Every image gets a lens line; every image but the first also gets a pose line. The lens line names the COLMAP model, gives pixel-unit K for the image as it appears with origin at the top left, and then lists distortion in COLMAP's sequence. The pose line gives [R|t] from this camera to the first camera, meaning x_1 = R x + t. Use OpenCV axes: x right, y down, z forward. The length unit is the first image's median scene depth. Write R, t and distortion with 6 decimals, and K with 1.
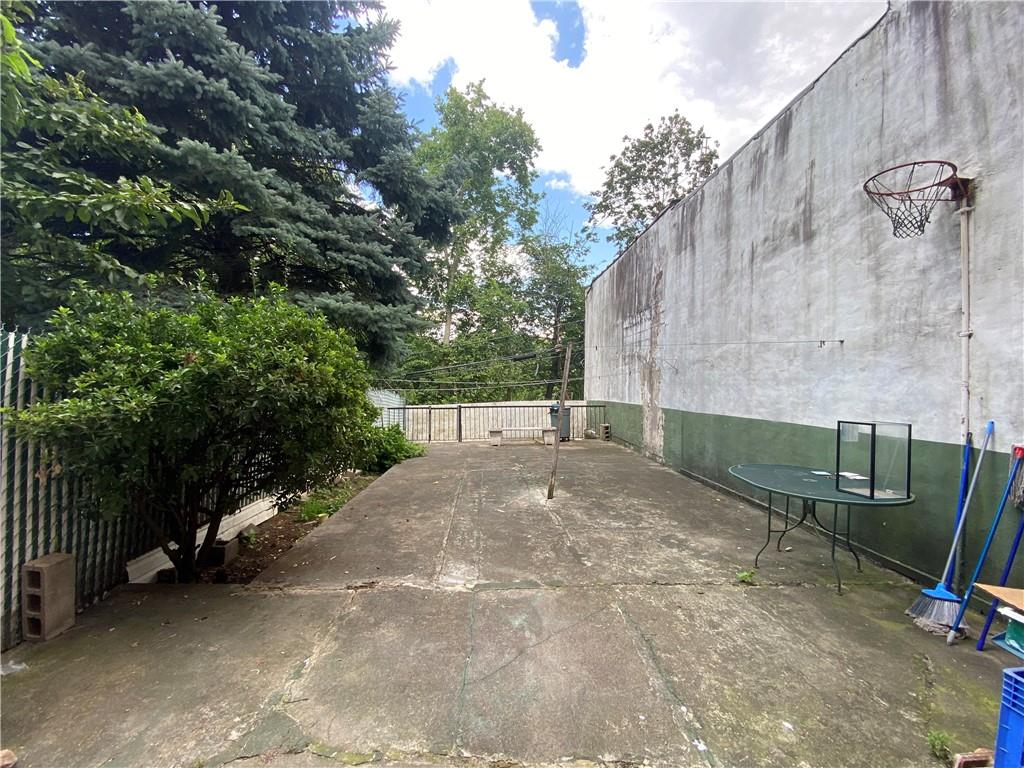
lens RADIAL K [[417.2, 0, 512.5], [0, 417.2, 386.2], [0, 0, 1]] dist [-0.014265, -0.000198]
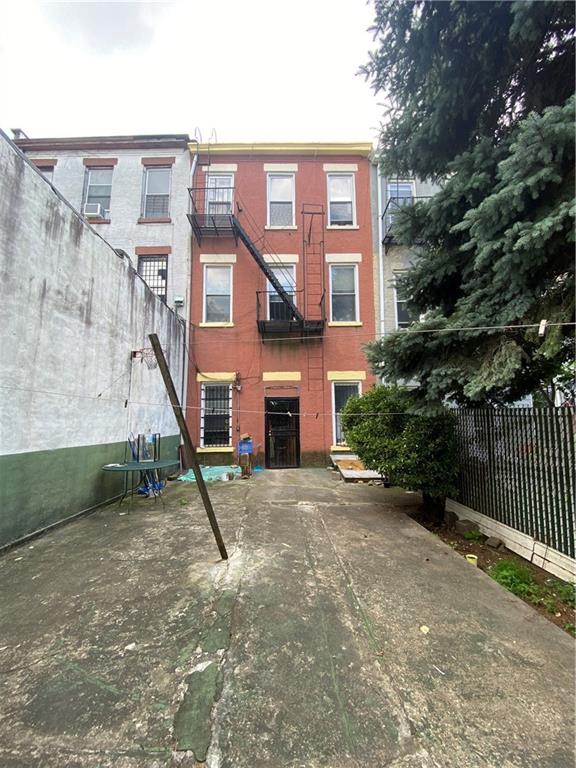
lens RADIAL K [[312.9, 0, 284.2], [0, 312.9, 383.0], [0, 0, 1]] dist [-0.014265, -0.000198]
pose [[-0.999012, 0.001273, 0.044431, -0.063239], [-0.004243, 0.992294, -0.123837, 0.004364], [-0.044246, -0.123903, -0.991307, 1.963576]]
